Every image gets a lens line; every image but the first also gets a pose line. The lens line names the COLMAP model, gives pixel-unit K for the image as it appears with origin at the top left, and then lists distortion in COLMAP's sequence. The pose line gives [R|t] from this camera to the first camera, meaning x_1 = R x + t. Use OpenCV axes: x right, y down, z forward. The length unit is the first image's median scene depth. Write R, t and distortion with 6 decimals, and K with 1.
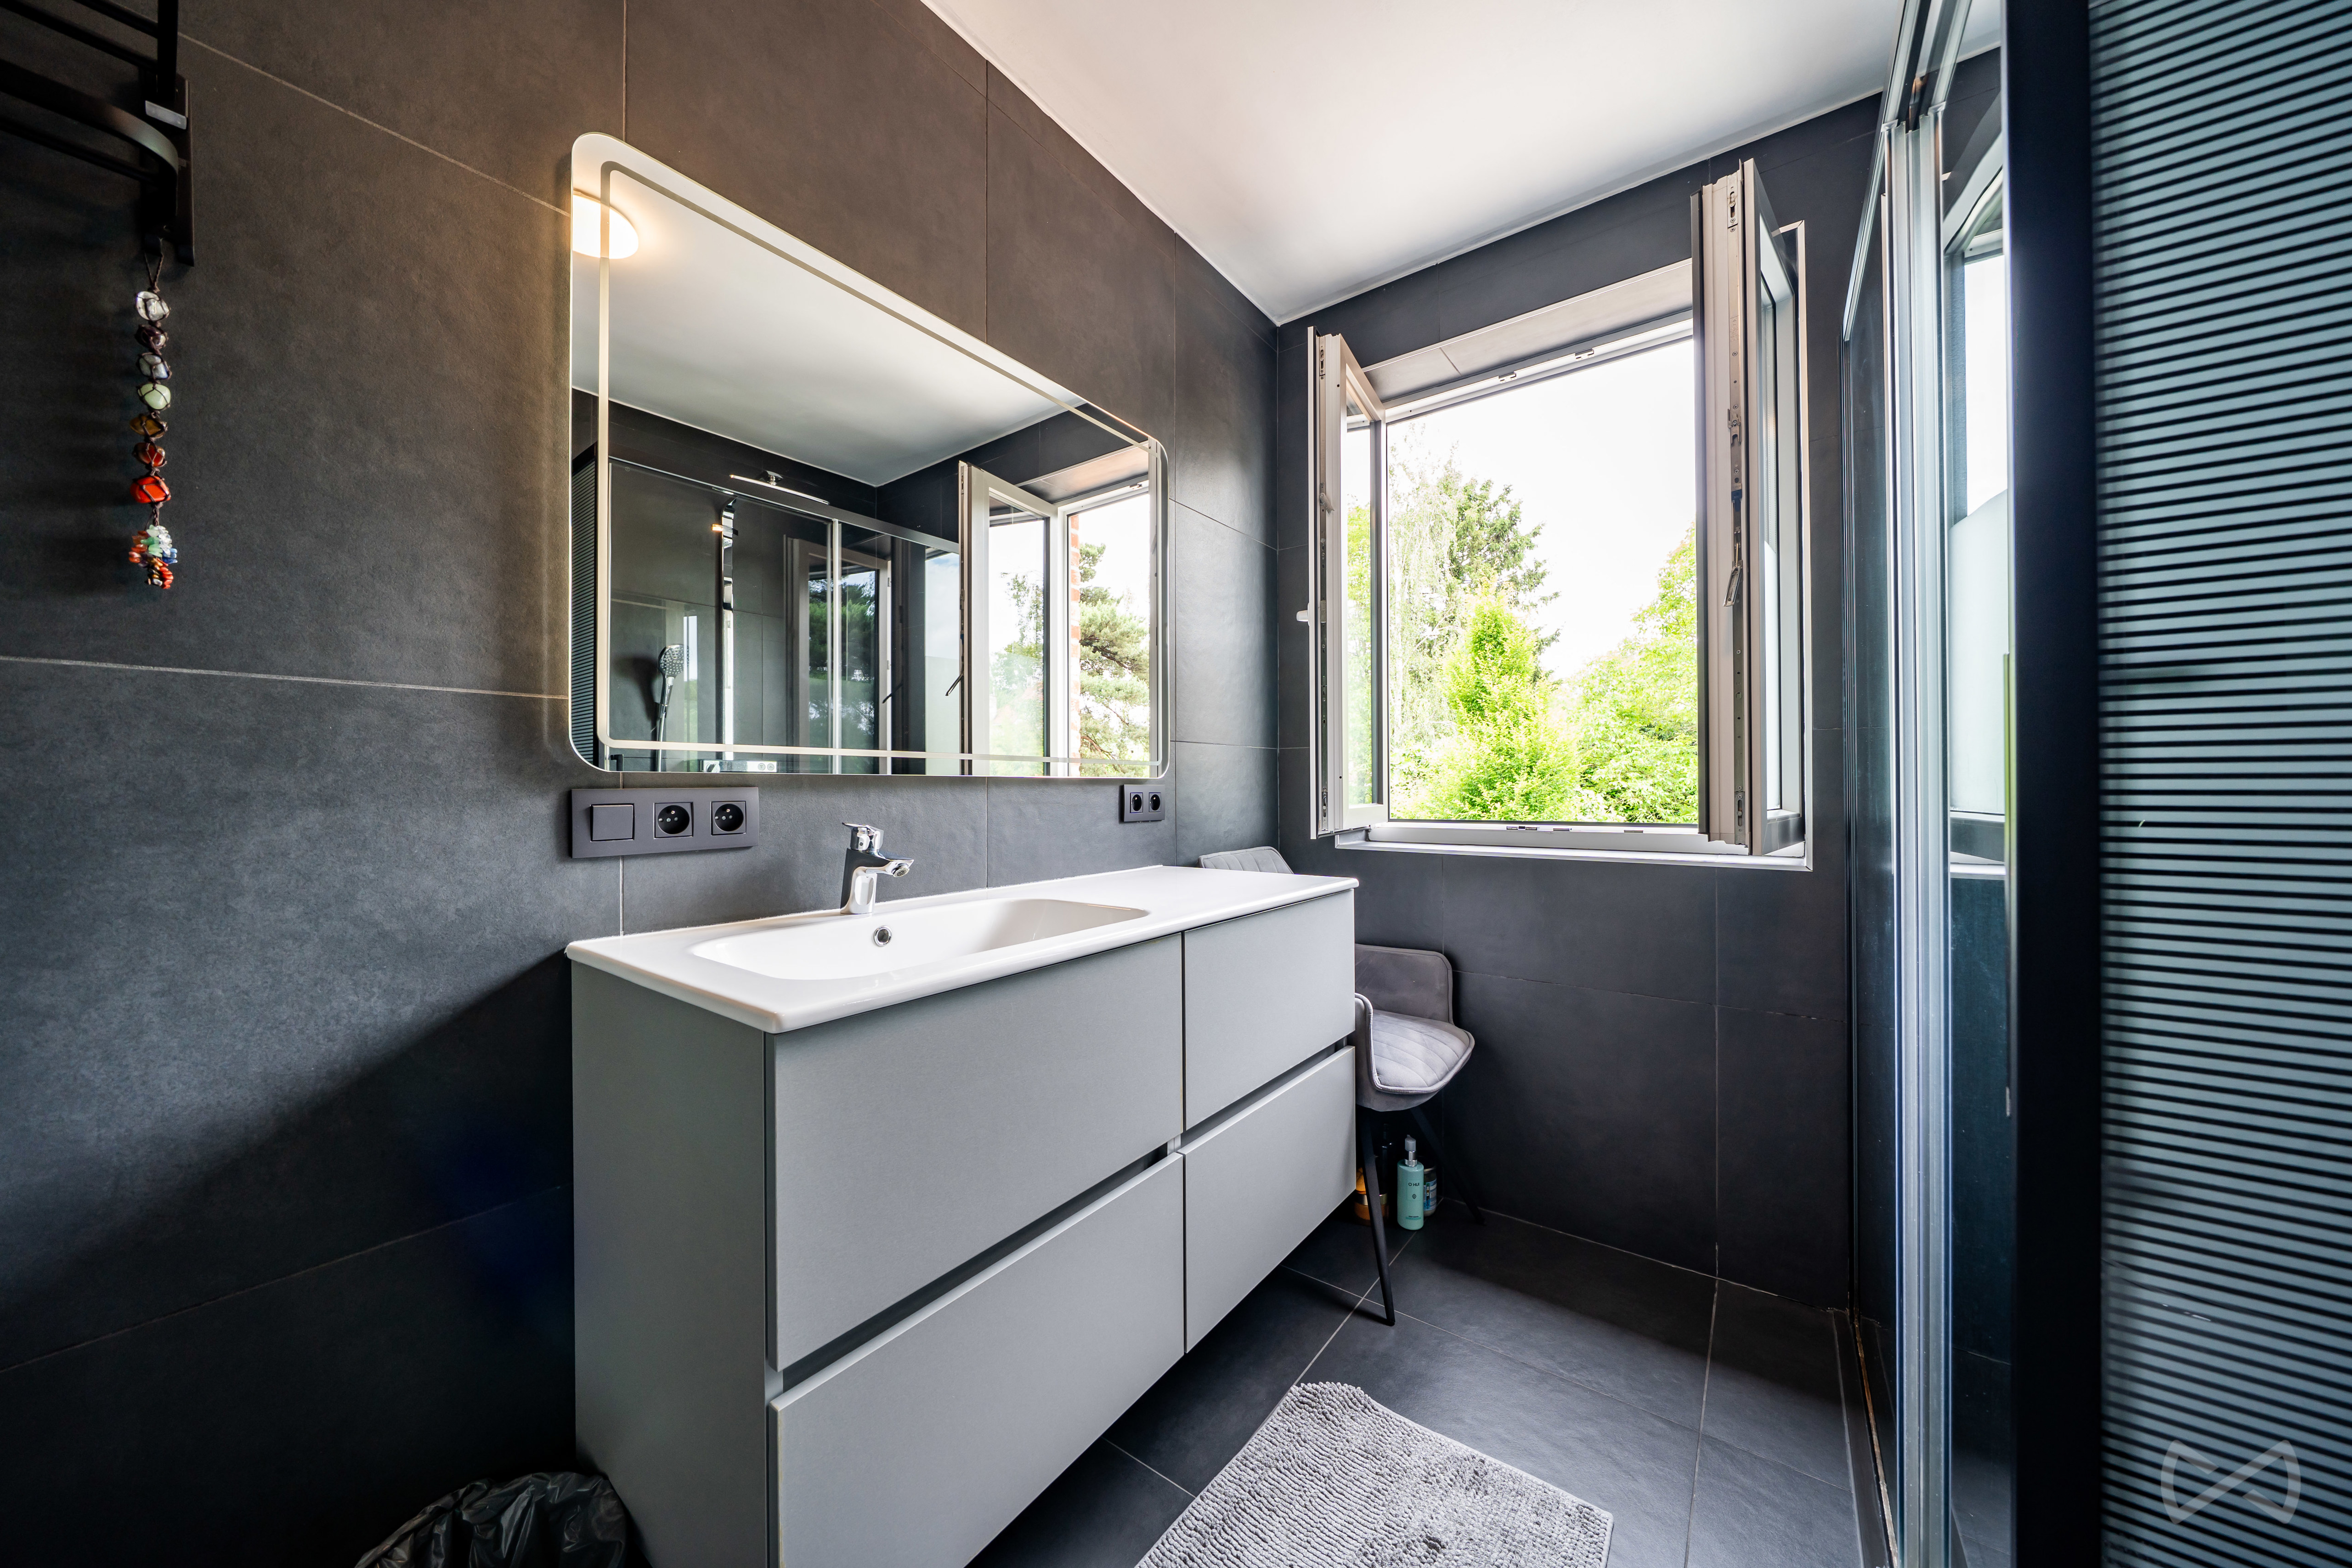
lens RADIAL K [[795.4, 0, 1176.6], [0, 795.4, 774.7], [0, 0, 1]] dist [-0.007102, 0.000061]
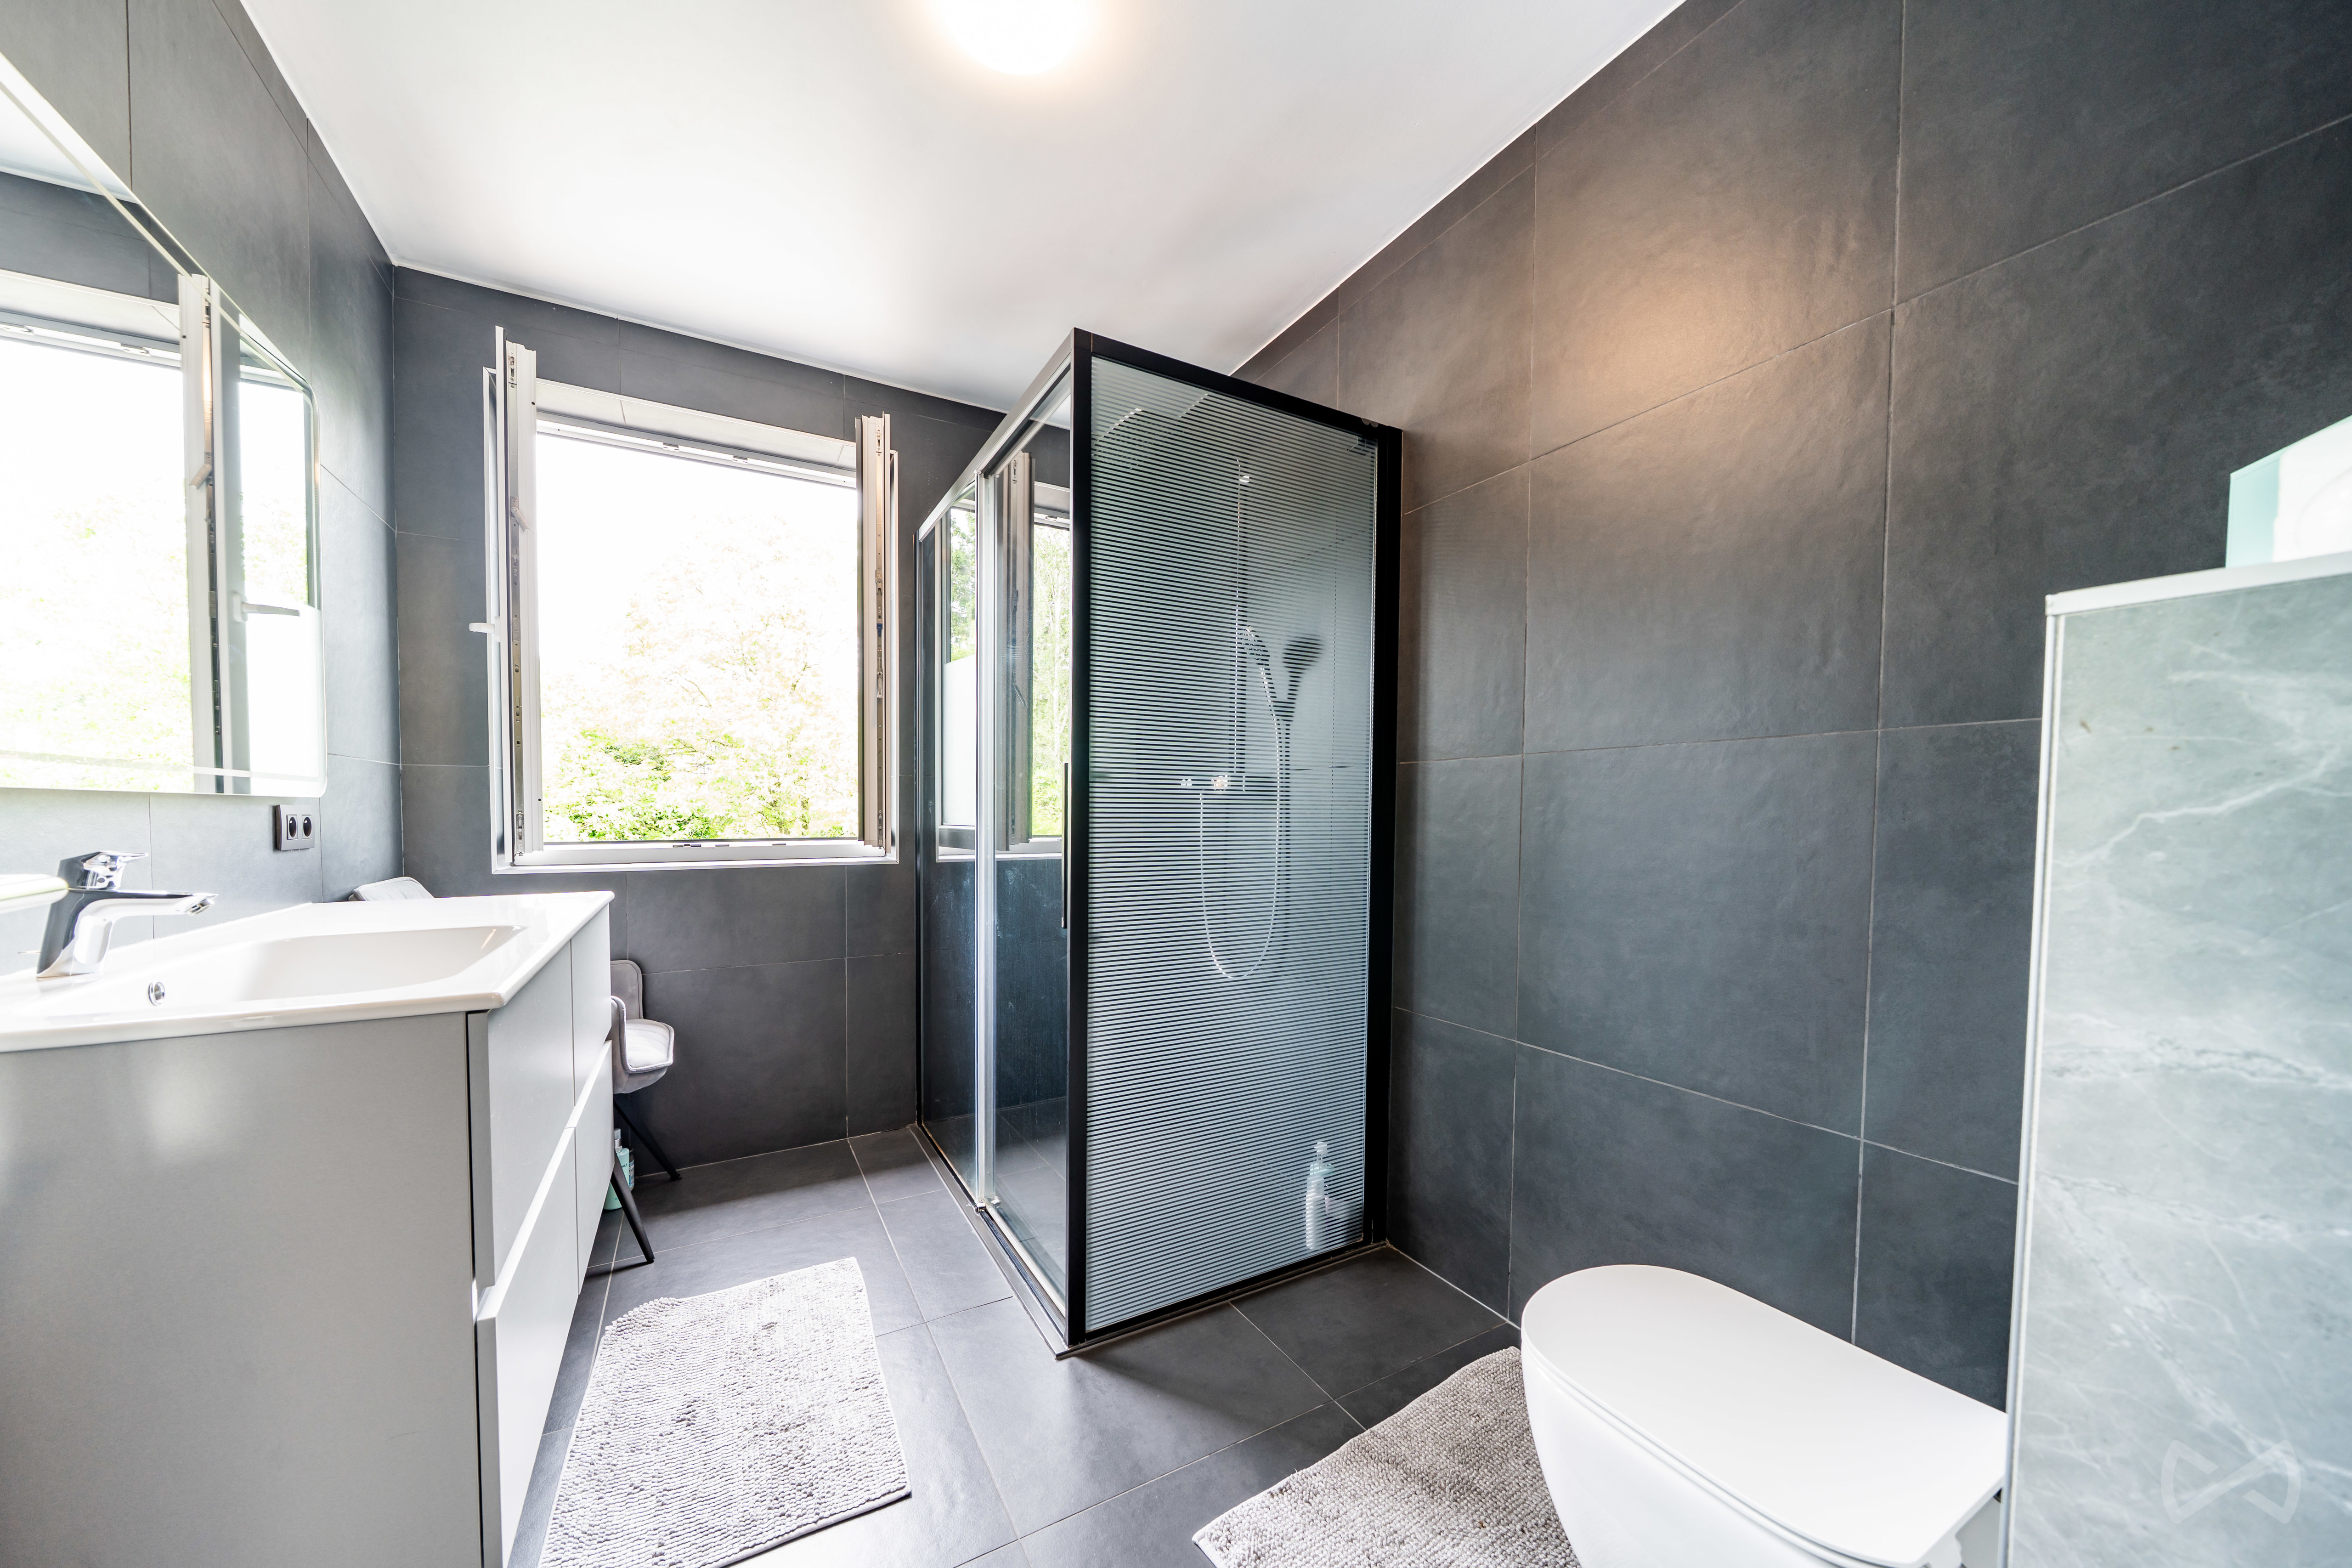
lens RADIAL K [[825.5, 0, 1175.9], [0, 825.5, 815.9], [0, 0, 1]] dist [-0.000077, -0.000012]
pose [[0.400143, 0.000120, 0.916453, -0.458576], [-0.018295, 0.999802, 0.007858, 0.000409], [-0.916270, -0.019911, 0.400066, -0.169339]]
